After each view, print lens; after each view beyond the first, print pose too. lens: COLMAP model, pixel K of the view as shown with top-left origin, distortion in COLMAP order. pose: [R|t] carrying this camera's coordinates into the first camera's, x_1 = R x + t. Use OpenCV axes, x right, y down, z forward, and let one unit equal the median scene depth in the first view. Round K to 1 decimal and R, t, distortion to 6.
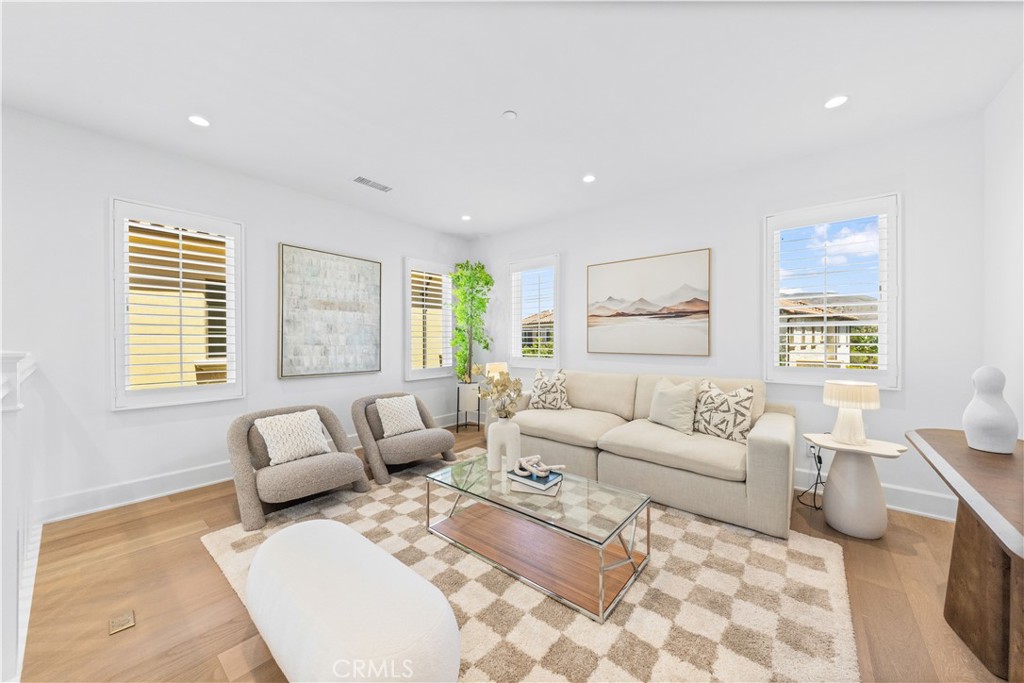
lens RADIAL K [[367.4, 0, 509.6], [0, 367.4, 339.0], [0, 0, 1]] dist [0.006042, -0.001472]
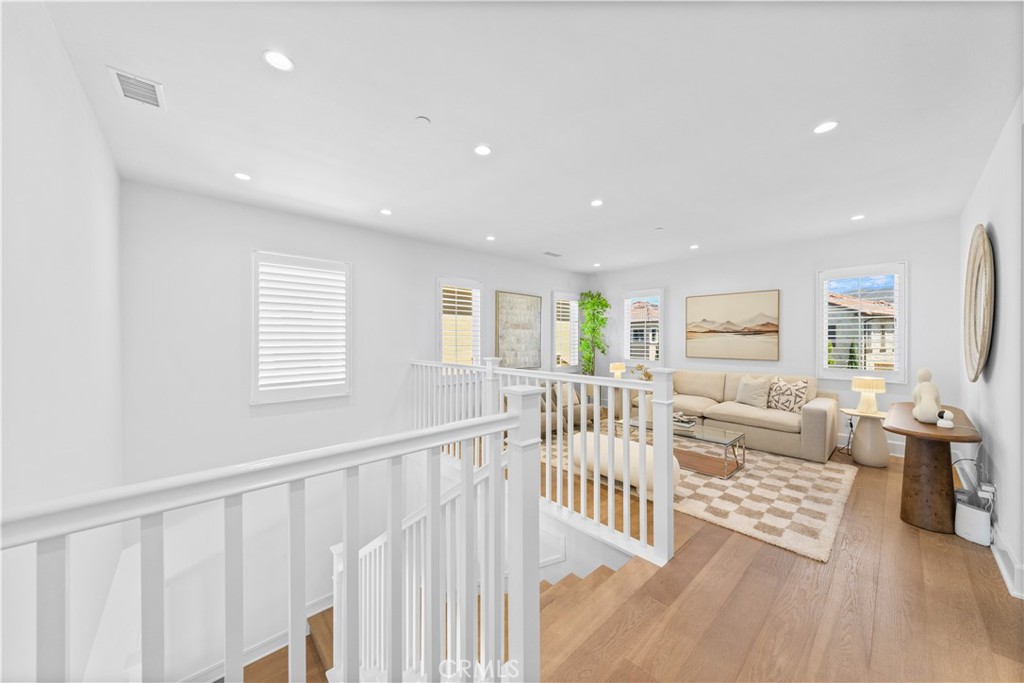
lens RADIAL K [[356.0, 0, 512.0], [0, 356.0, 341.1], [0, 0, 1]] dist [0.007454, -0.002078]
pose [[0.989997, 0.002302, -0.141069, -0.370778], [-0.001388, 0.999977, 0.006580, -0.047189], [0.141081, -0.006318, 0.989978, -0.674765]]
